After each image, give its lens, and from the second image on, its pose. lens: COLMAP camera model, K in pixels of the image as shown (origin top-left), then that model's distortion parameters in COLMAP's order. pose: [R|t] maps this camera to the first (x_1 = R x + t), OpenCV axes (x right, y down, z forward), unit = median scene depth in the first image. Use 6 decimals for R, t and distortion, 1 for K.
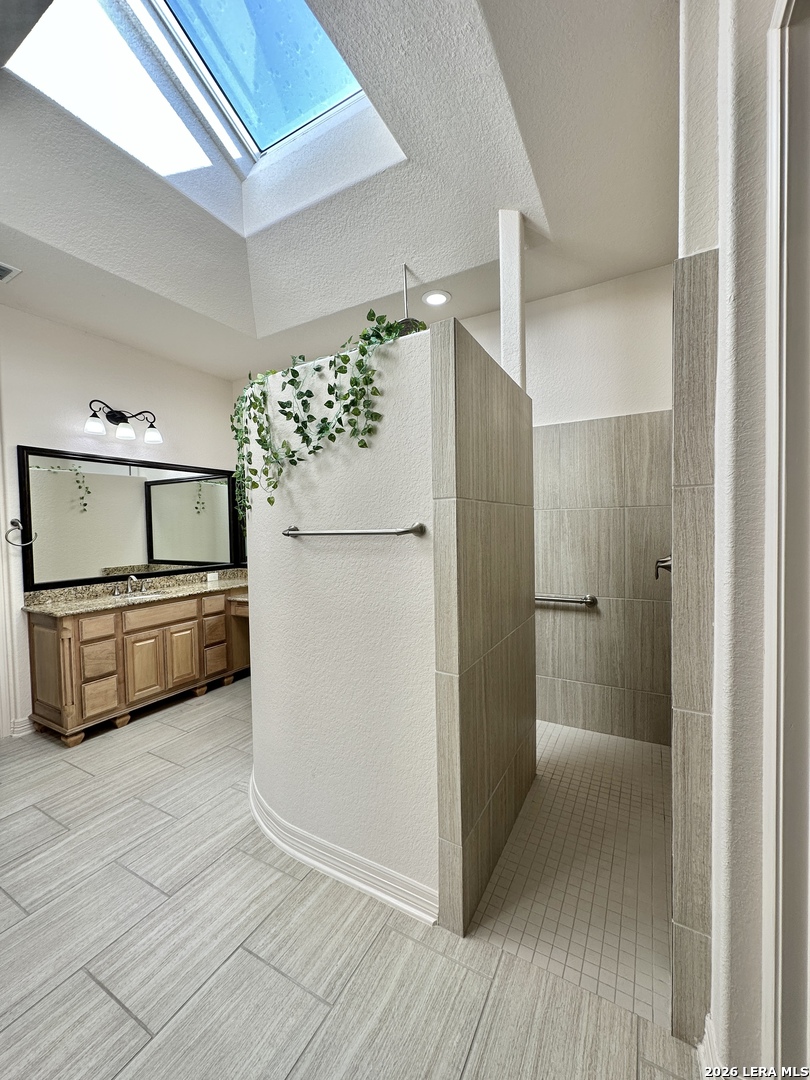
lens RADIAL K [[429.2, 0, 405.0], [0, 429.2, 540.0], [0, 0, 1]] dist [-0.000670, 0.000225]
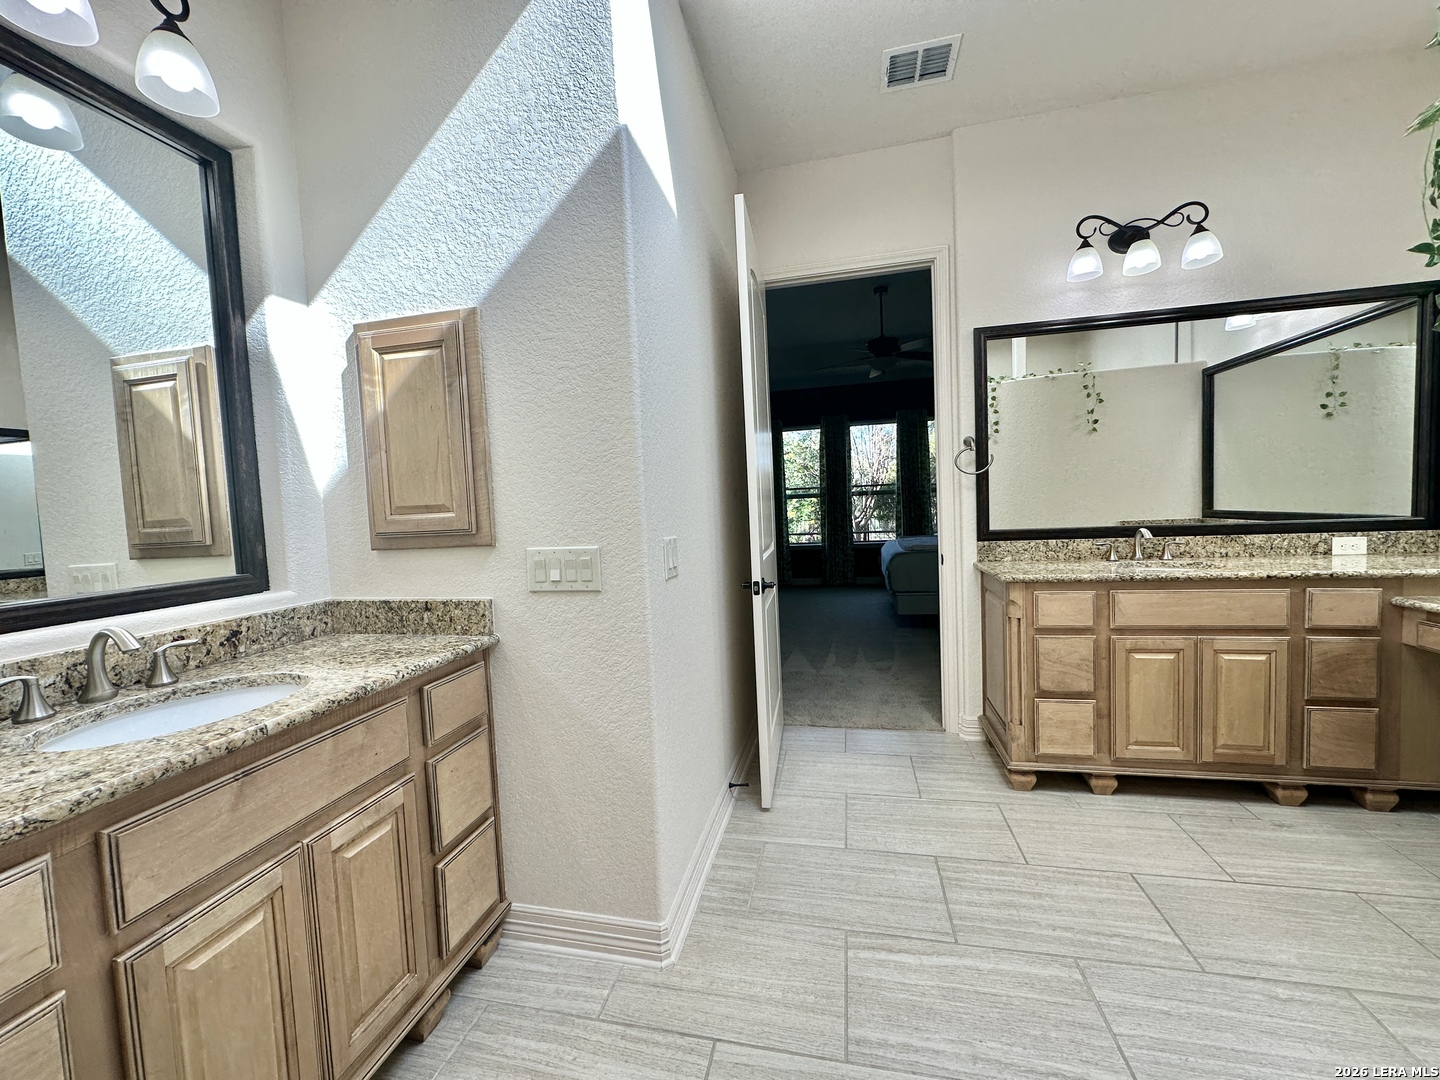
lens RADIAL K [[572.2, 0, 720.0], [0, 572.2, 540.0], [0, 0, 1]] dist [-0.000670, 0.000225]
pose [[0.286414, 0.064085, -0.955960, -0.108255], [0.005826, 0.997626, 0.068624, 0.049703], [0.958088, -0.025224, 0.285360, 0.310311]]
